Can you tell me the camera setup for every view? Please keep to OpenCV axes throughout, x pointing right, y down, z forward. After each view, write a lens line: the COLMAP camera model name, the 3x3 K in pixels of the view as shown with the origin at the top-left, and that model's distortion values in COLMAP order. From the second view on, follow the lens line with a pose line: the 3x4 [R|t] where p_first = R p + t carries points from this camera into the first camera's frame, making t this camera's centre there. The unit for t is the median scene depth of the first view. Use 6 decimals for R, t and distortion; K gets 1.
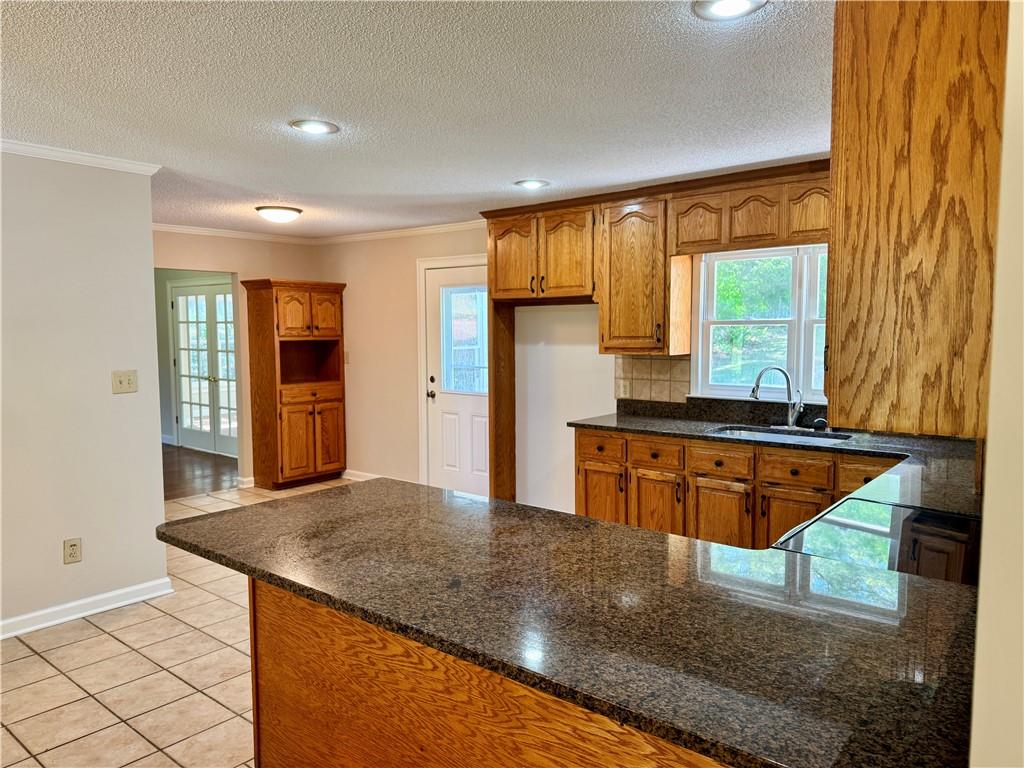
lens RADIAL K [[720.4, 0, 517.7], [0, 720.4, 387.6], [0, 0, 1]] dist [0.112416, -0.196355]
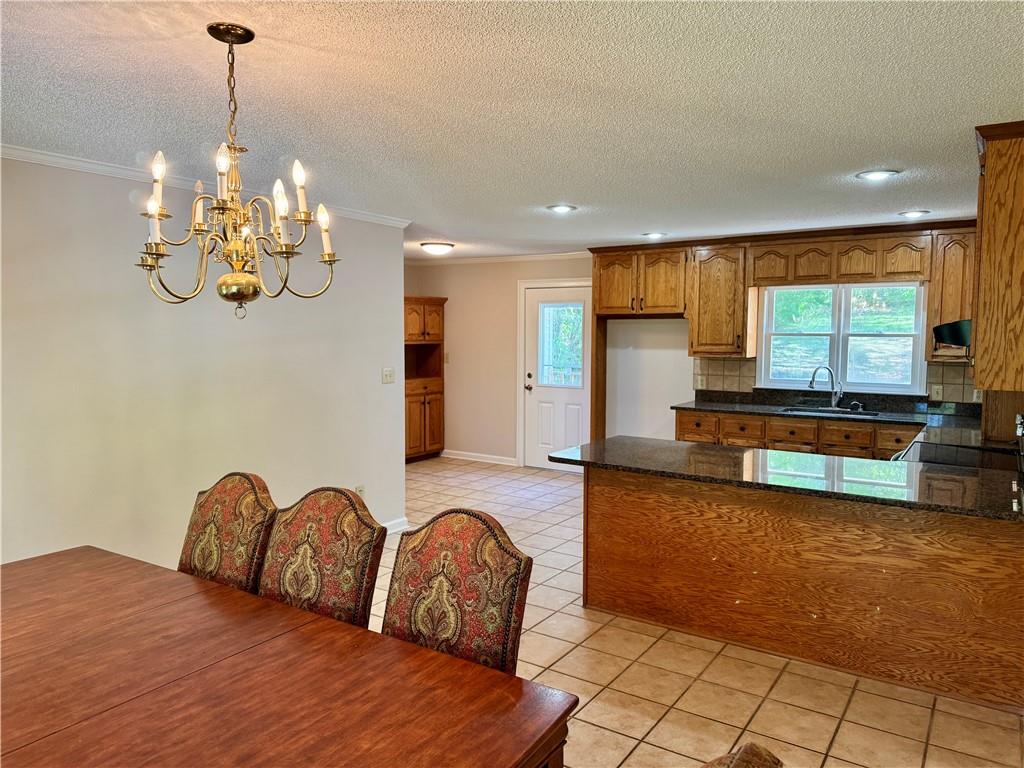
lens RADIAL K [[720.4, 0, 517.7], [0, 720.4, 387.6], [0, 0, 1]] dist [0.112416, -0.196355]
pose [[0.995225, 0.000736, 0.097600, -0.365917], [-0.000740, 1.000000, 0.000010, 0.013311], [-0.097600, -0.000082, 0.995226, -0.352505]]
